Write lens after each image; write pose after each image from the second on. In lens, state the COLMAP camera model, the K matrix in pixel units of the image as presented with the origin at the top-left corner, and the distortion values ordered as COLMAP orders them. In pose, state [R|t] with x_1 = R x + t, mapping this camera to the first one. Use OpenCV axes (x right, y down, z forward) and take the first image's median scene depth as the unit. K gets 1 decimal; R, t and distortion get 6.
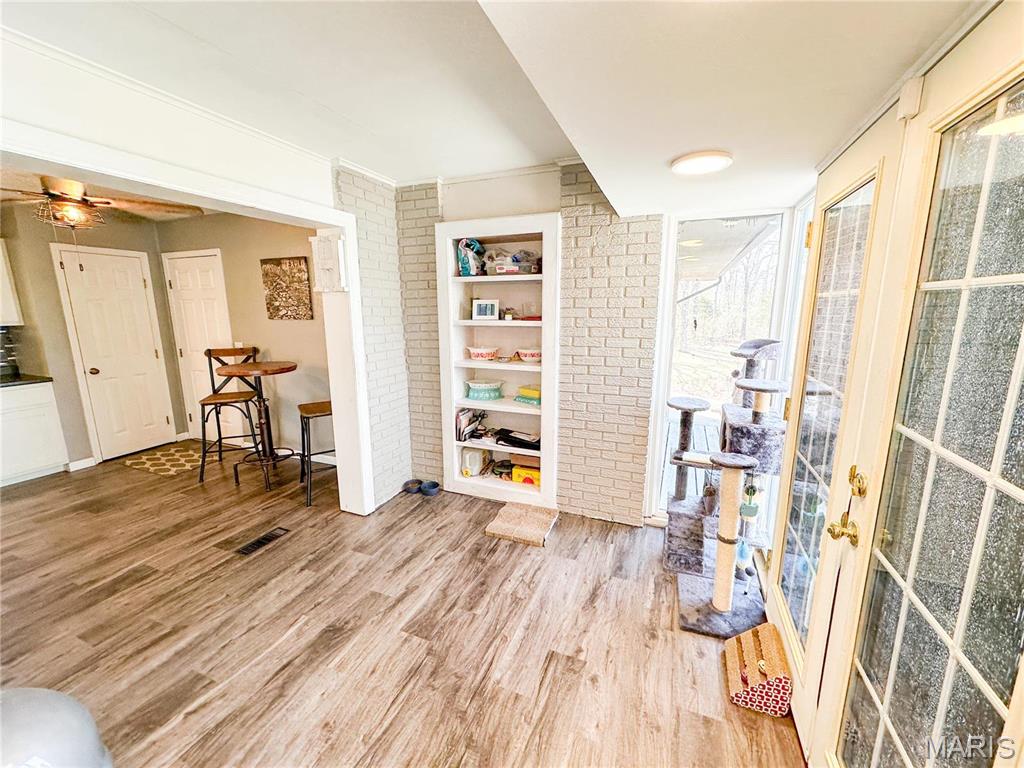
lens RADIAL K [[408.3, 0, 513.7], [0, 408.3, 386.0], [0, 0, 1]] dist [-0.000503, 0.000041]
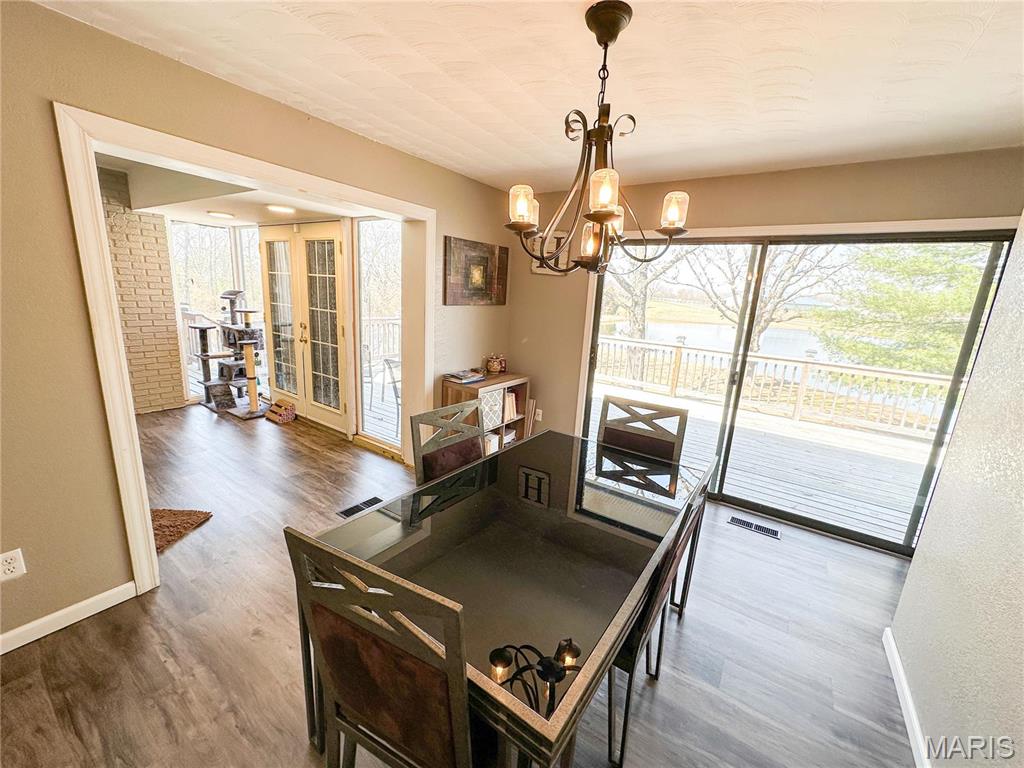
lens RADIAL K [[408.3, 0, 514.9], [0, 408.3, 382.8], [0, 0, 1]] dist [-0.000503, 0.000041]
pose [[0.222941, -0.200249, 0.954043, -1.065918], [0.119065, 0.976940, 0.177231, 0.136385], [-0.967533, 0.074081, 0.241643, -0.777438]]
